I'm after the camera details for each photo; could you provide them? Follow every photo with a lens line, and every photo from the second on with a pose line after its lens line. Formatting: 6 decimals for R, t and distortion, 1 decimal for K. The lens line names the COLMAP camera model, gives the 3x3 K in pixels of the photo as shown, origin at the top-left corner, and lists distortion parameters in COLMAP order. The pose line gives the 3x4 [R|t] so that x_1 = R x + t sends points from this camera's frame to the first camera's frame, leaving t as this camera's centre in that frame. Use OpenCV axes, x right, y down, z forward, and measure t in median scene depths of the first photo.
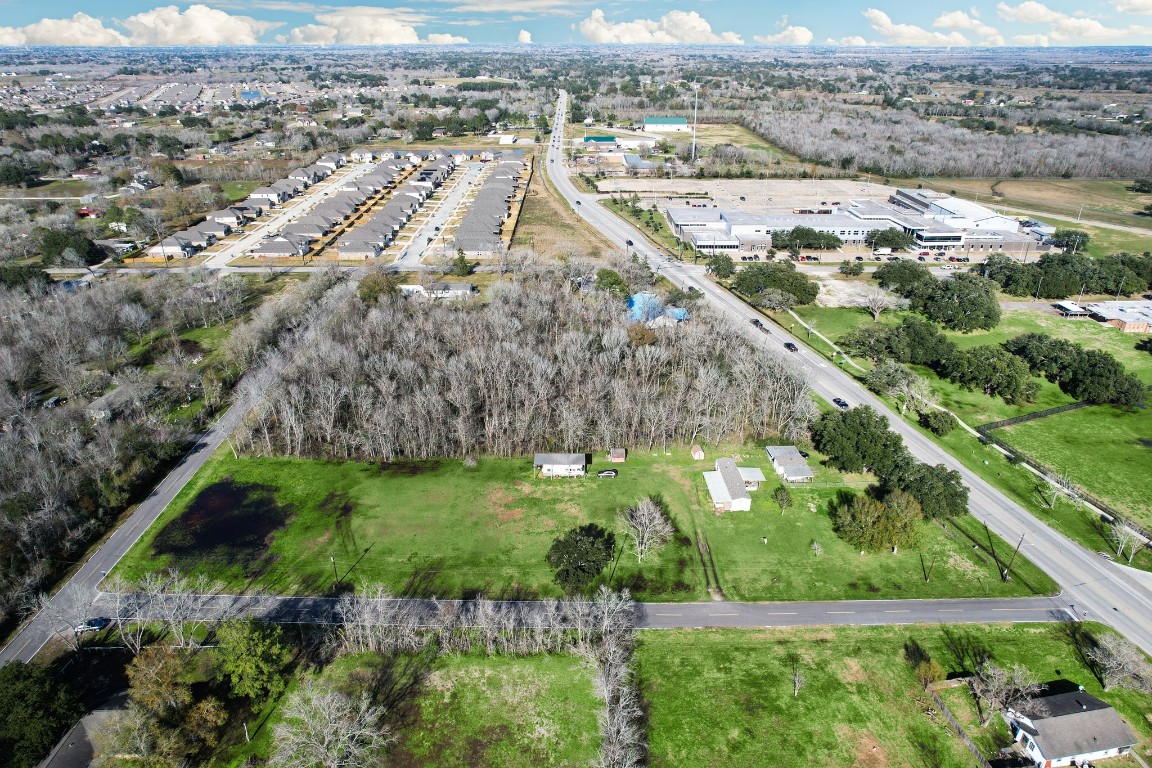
lens RADIAL K [[742.4, 0, 580.9], [0, 742.4, 382.0], [0, 0, 1]] dist [-0.046385, 0.029146]
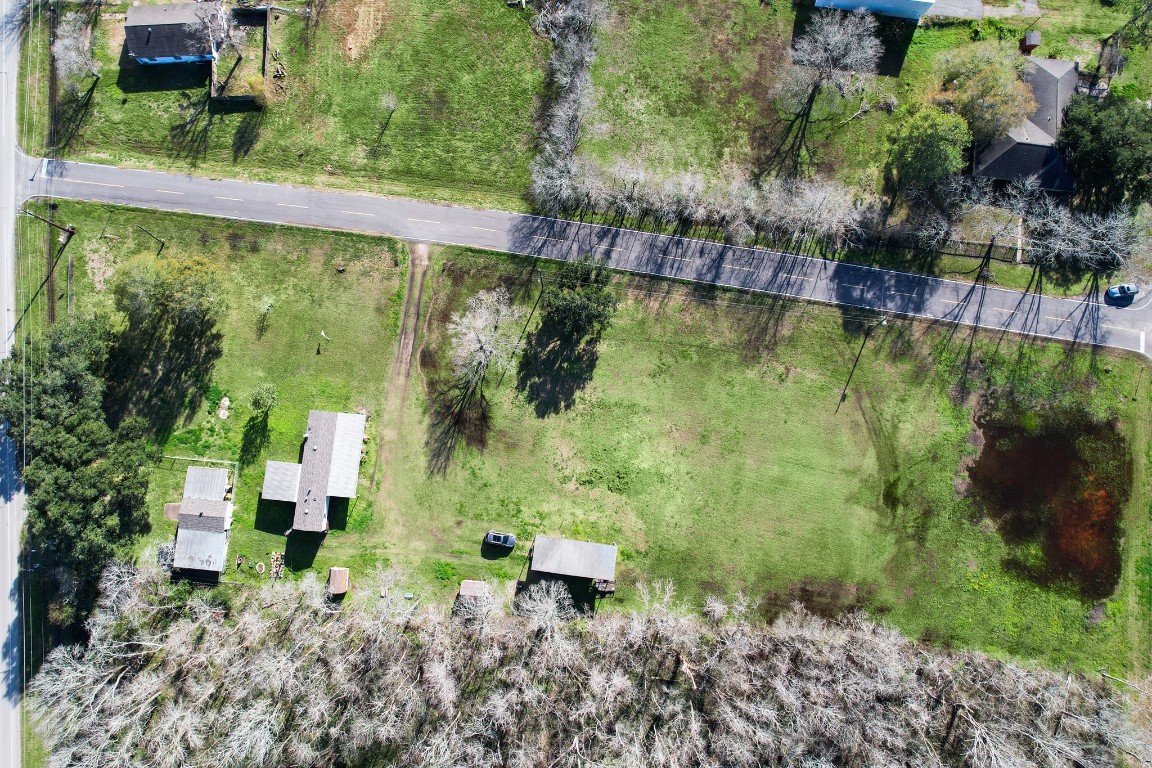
lens RADIAL K [[742.4, 0, 559.3], [0, 742.4, 330.6], [0, 0, 1]] dist [-0.046385, 0.029146]
pose [[-0.989695, -0.142263, 0.016280, -0.000720], [0.053431, -0.261415, 0.963746, -0.279454], [-0.132850, 0.954685, 0.266323, 0.428608]]
